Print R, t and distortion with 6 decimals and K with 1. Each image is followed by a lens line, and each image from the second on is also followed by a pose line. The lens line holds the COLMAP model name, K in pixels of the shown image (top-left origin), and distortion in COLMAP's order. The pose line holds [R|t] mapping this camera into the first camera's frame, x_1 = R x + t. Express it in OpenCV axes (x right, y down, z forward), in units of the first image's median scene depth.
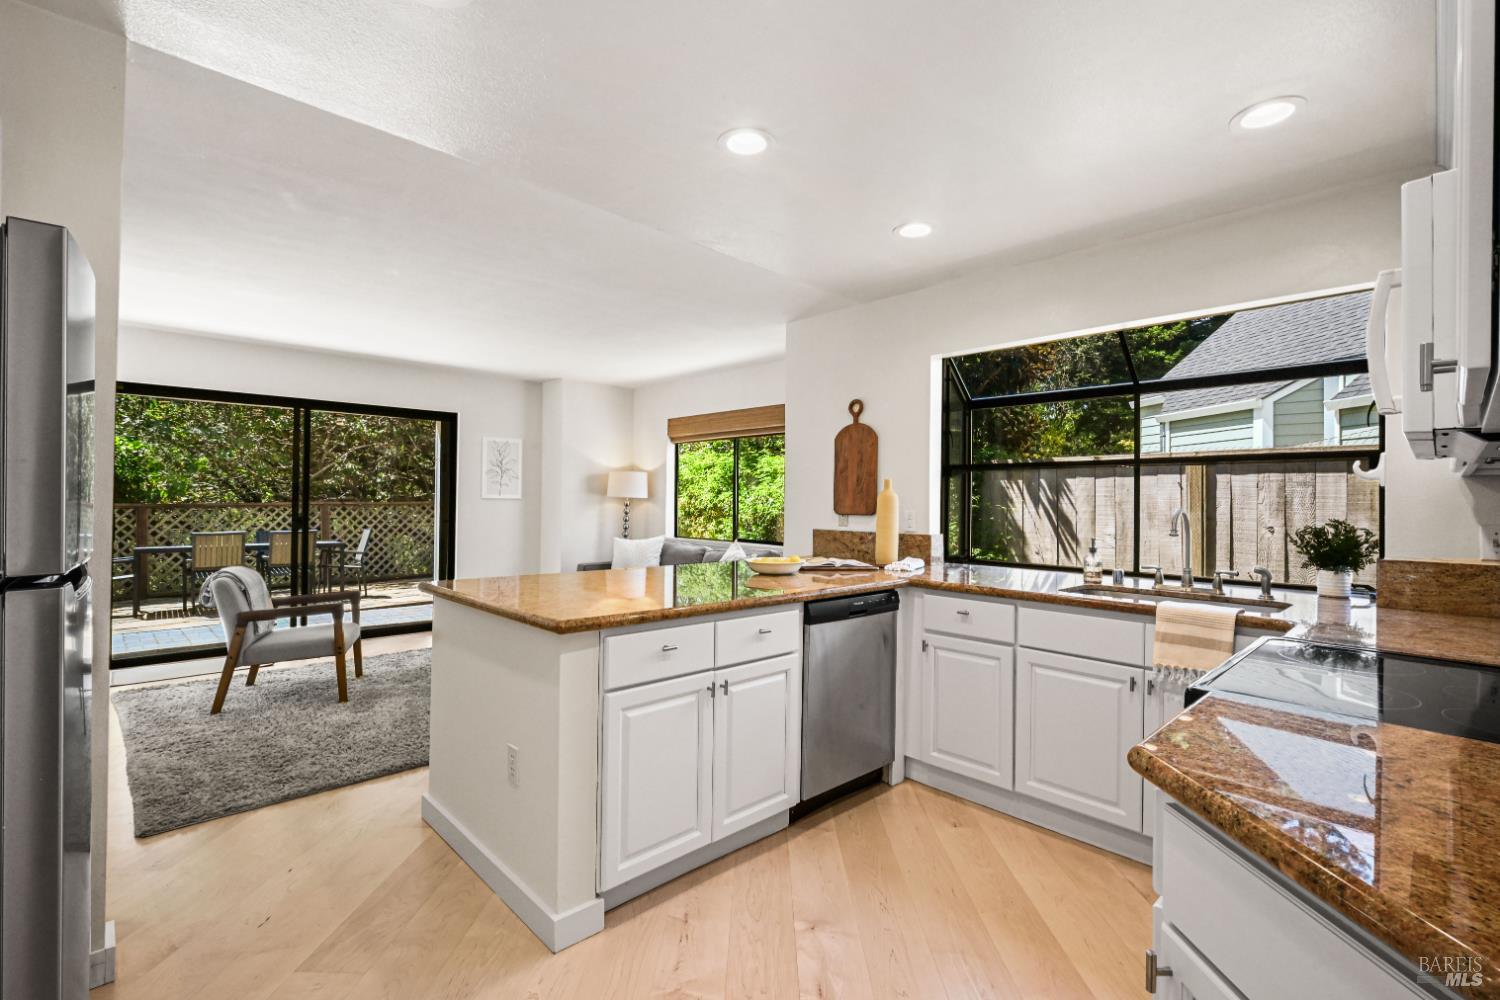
lens RADIAL K [[669.2, 0, 750.4], [0, 669.2, 495.6], [0, 0, 1]] dist [-0.002445, 0.000010]
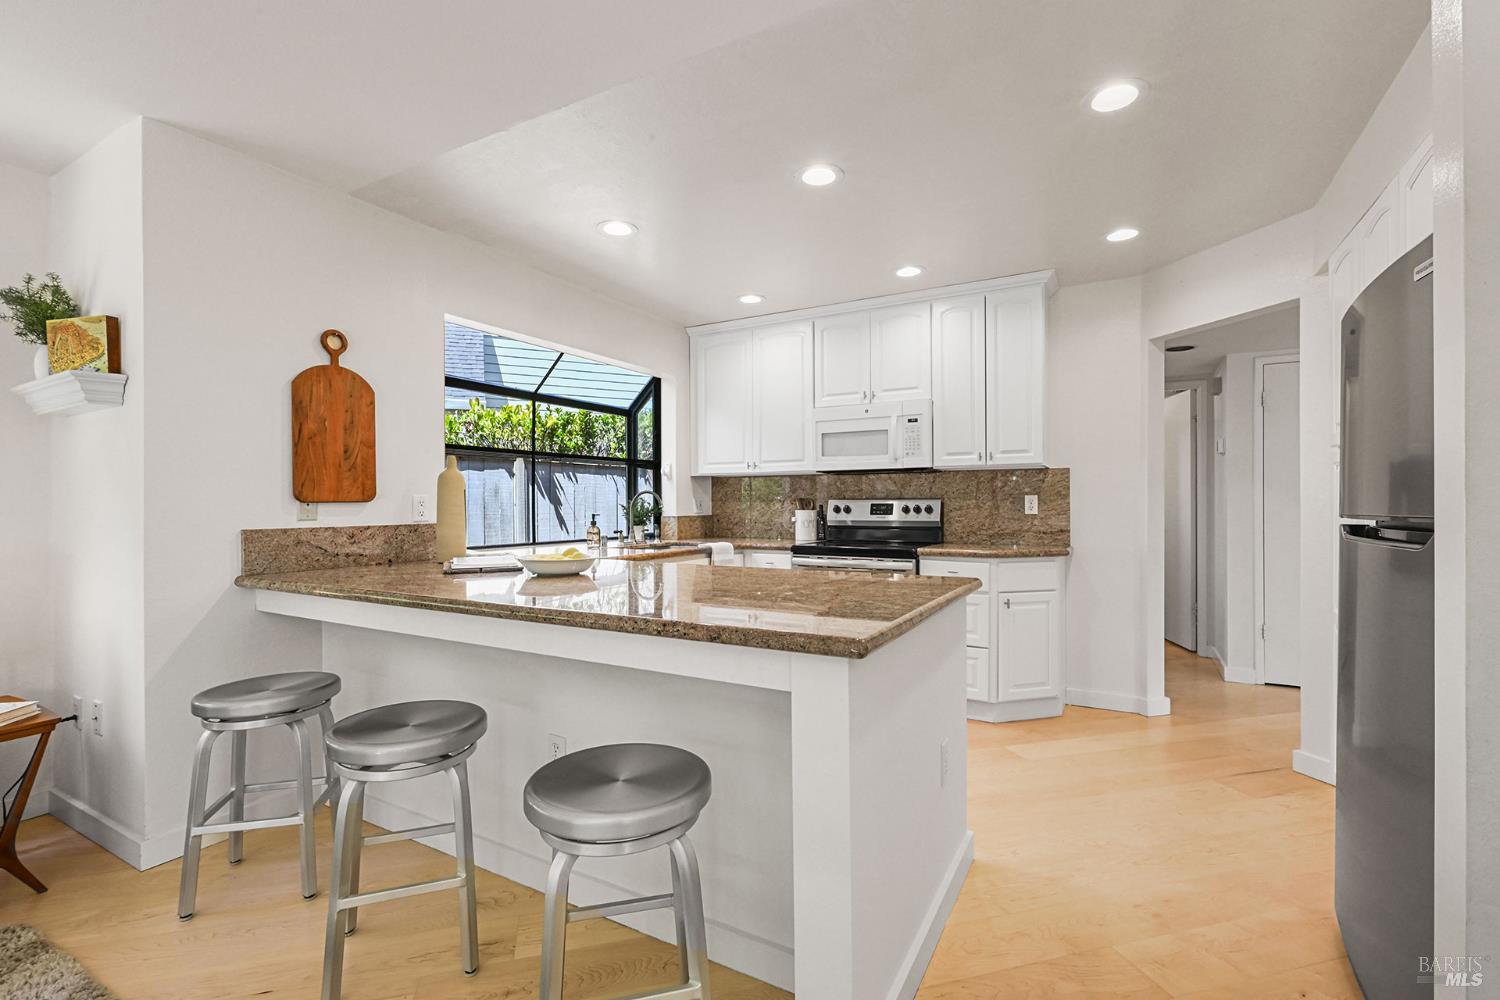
lens RADIAL K [[669.2, 0, 747.7], [0, 669.2, 506.8], [0, 0, 1]] dist [-0.002445, 0.000010]
pose [[-0.283280, -0.017090, 0.958885, -0.606527], [-0.007212, 0.999851, 0.015690, 0.019824], [-0.959010, -0.002471, -0.283361, 0.795919]]
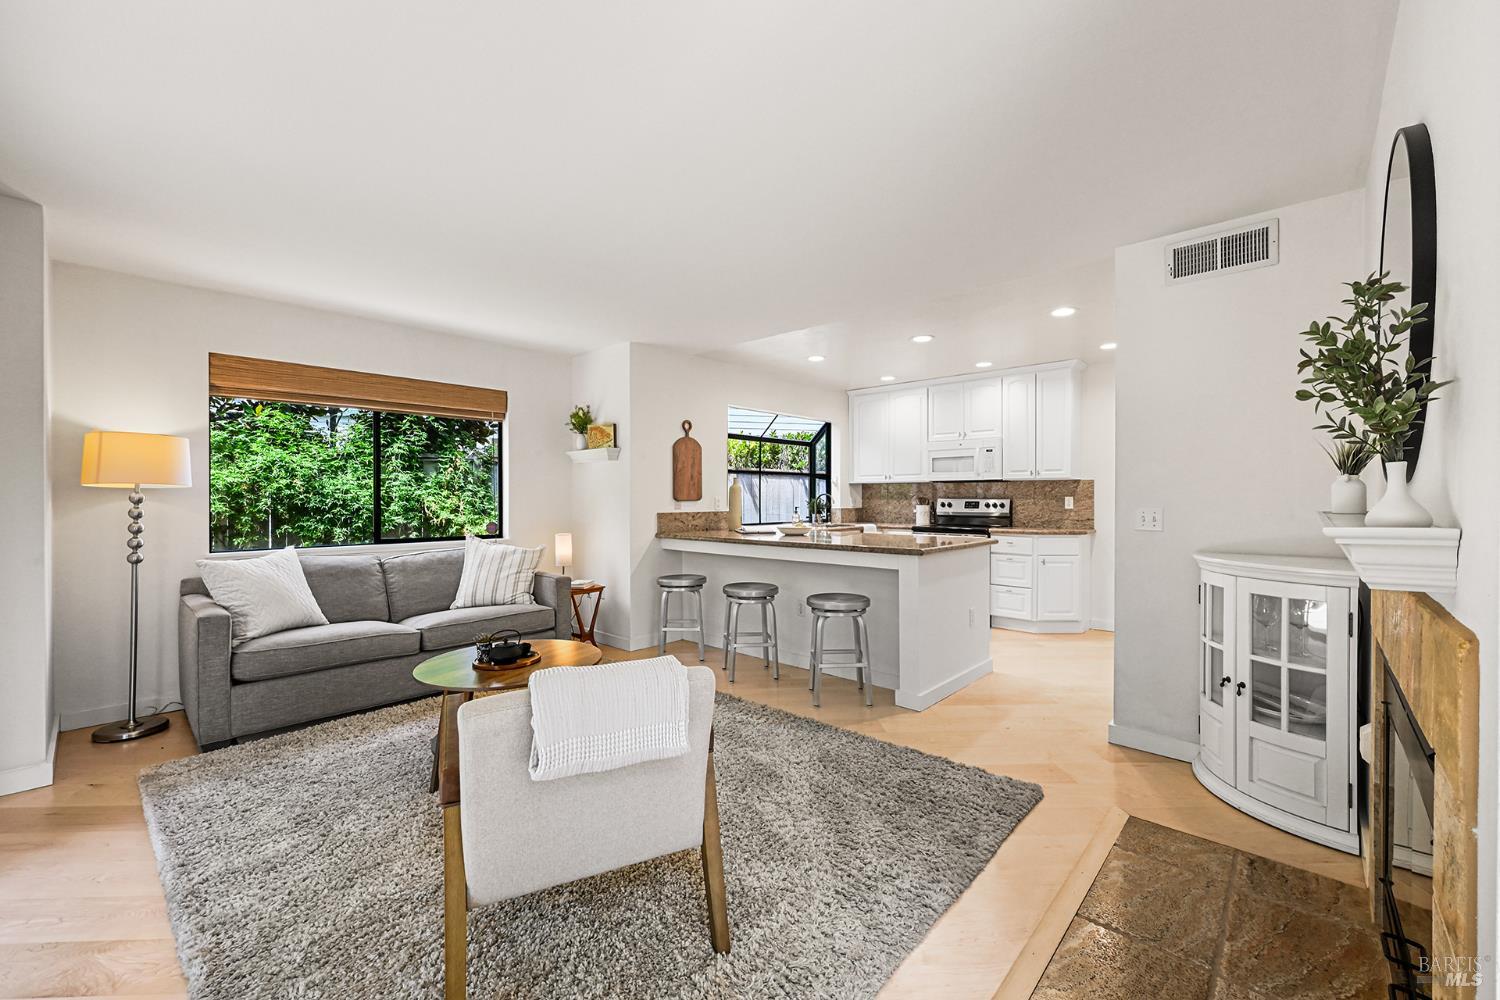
lens RADIAL K [[599.4, 0, 743.2], [0, 599.4, 506.1], [0, 0, 1]] dist [-0.002503, -0.000343]
pose [[-0.052751, -0.027702, 0.998223, -1.139999], [-0.007409, 0.999599, 0.027348, 0.004360], [-0.998580, -0.005954, -0.052935, 0.951197]]
